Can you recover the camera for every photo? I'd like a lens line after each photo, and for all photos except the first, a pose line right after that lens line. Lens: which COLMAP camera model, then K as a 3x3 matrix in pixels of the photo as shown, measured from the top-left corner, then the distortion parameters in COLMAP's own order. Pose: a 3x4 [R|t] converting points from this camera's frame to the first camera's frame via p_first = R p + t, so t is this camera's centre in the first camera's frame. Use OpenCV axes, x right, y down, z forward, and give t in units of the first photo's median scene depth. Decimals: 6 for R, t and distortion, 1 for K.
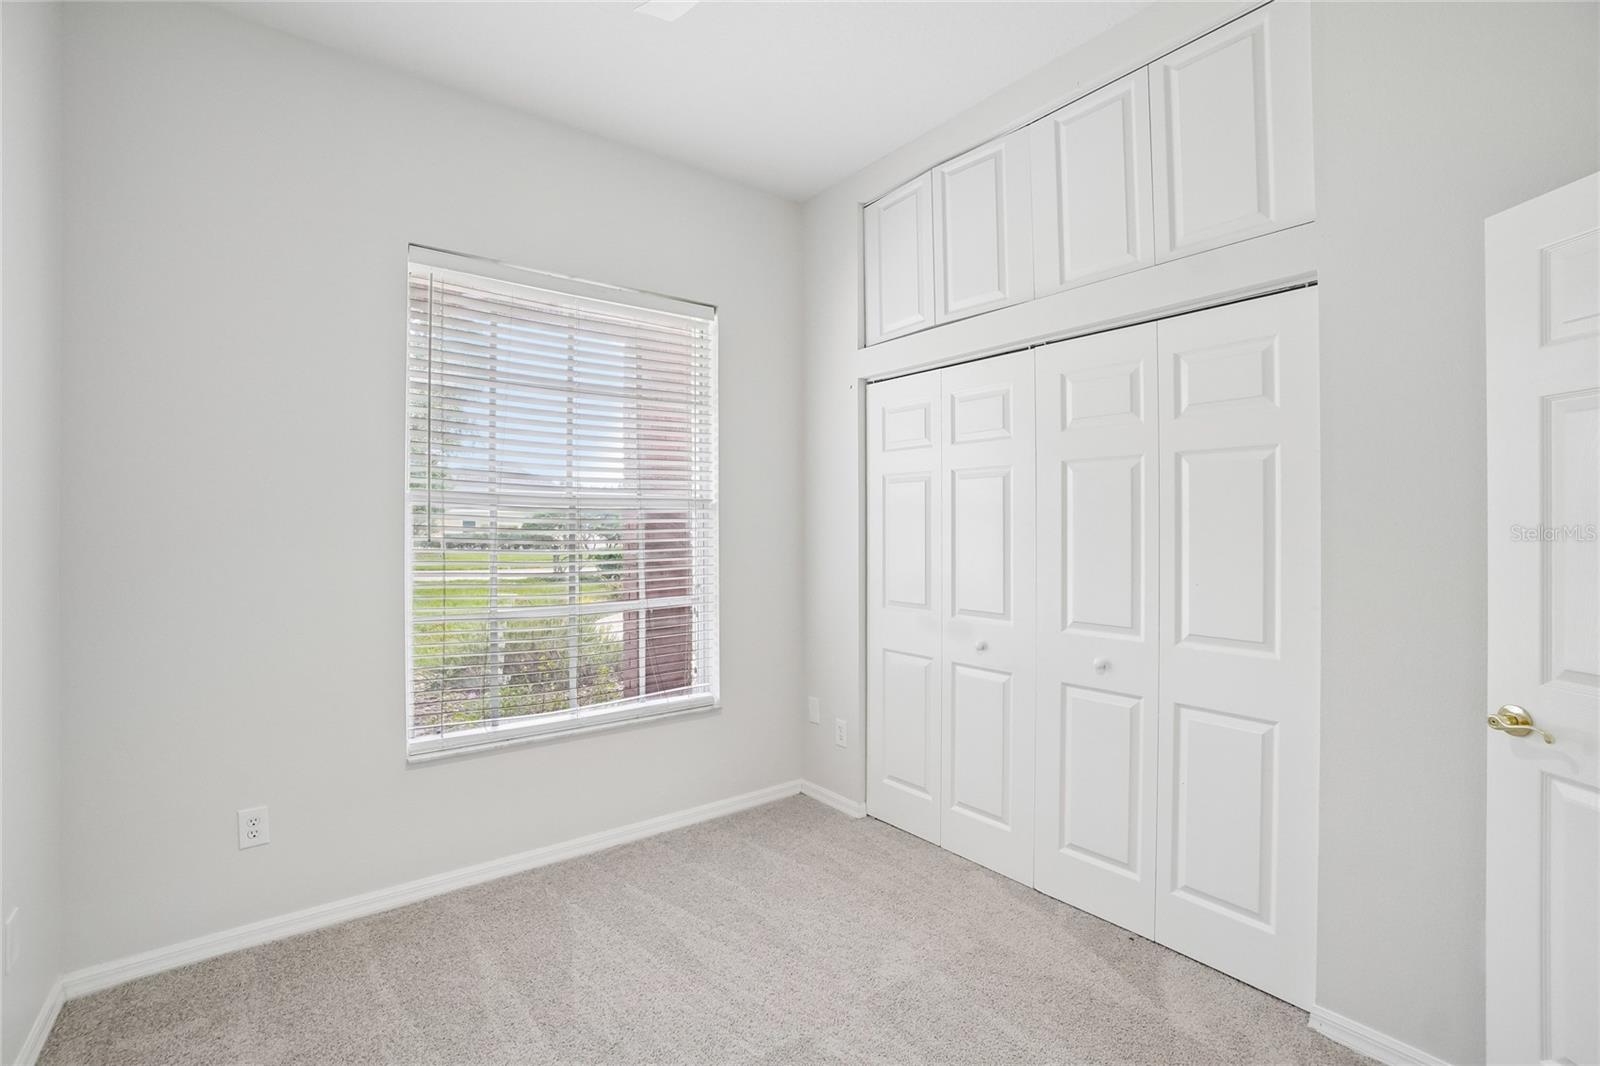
lens RADIAL K [[714.9, 0, 813.6], [0, 714.9, 530.6], [0, 0, 1]] dist [-0.061459, 0.021731]
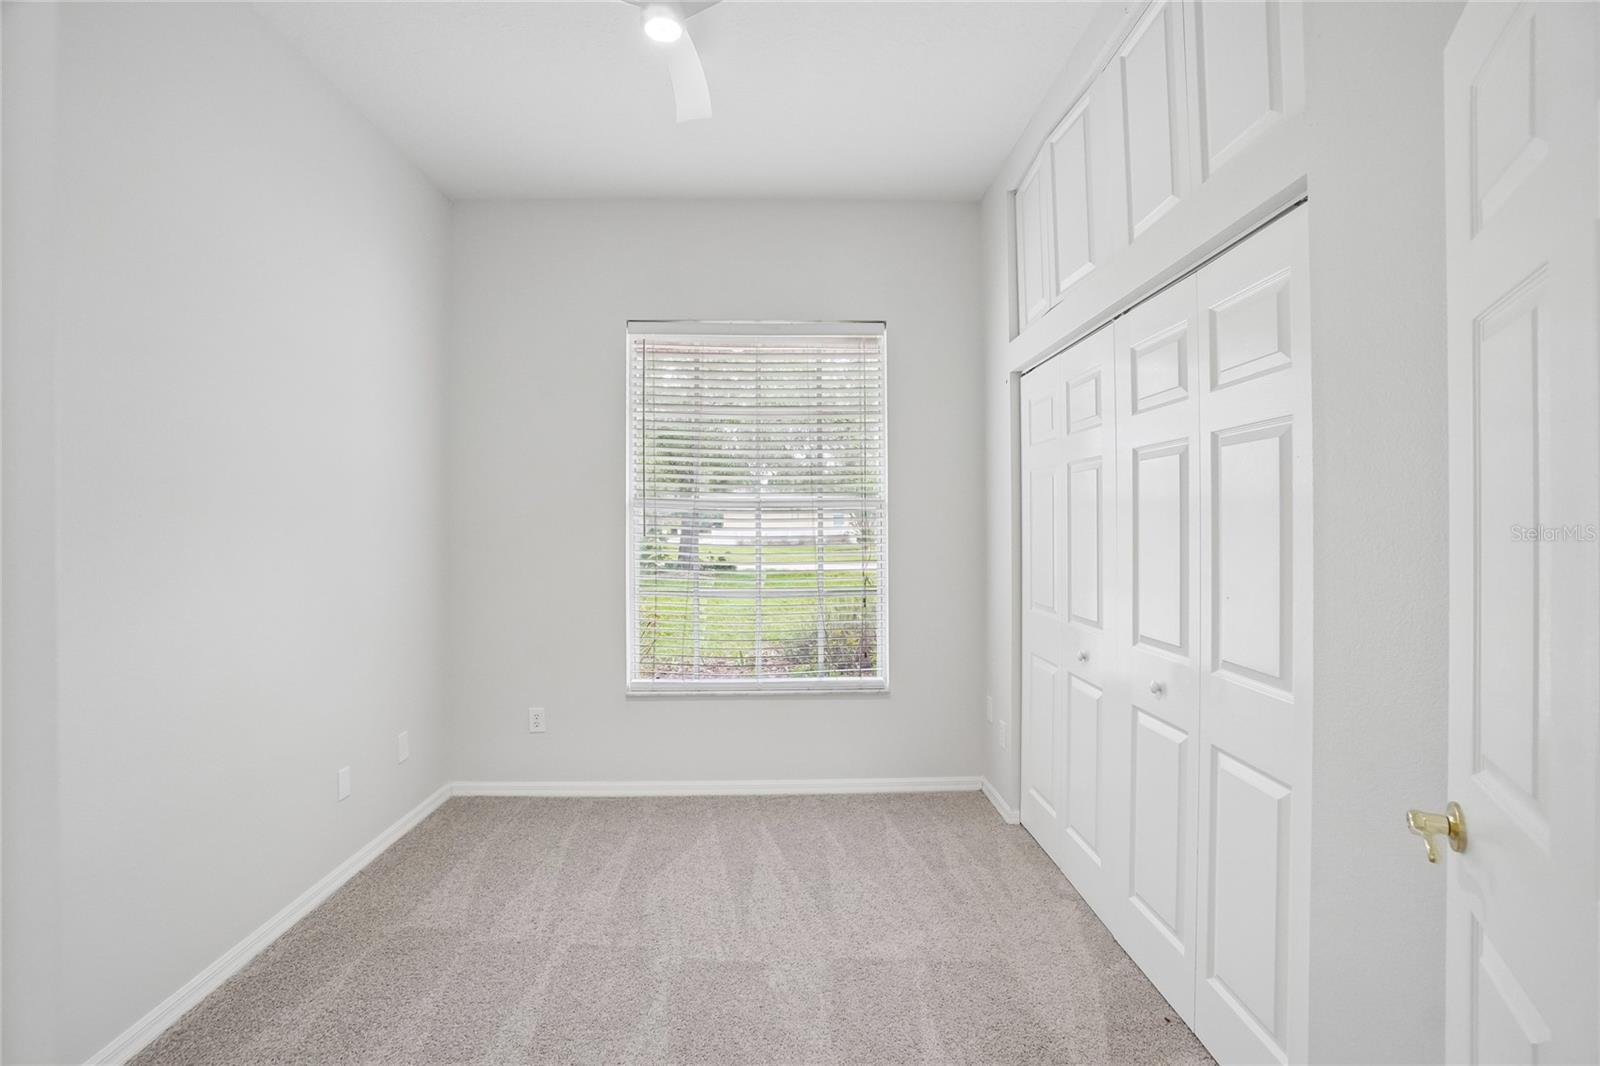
lens RADIAL K [[714.9, 0, 807.0], [0, 714.9, 528.2], [0, 0, 1]] dist [-0.061459, 0.021731]
pose [[0.803460, -0.001122, -0.595357, 0.513318], [0.002415, 0.999996, 0.001375, -0.002533], [0.595354, -0.002543, 0.803460, 0.070160]]
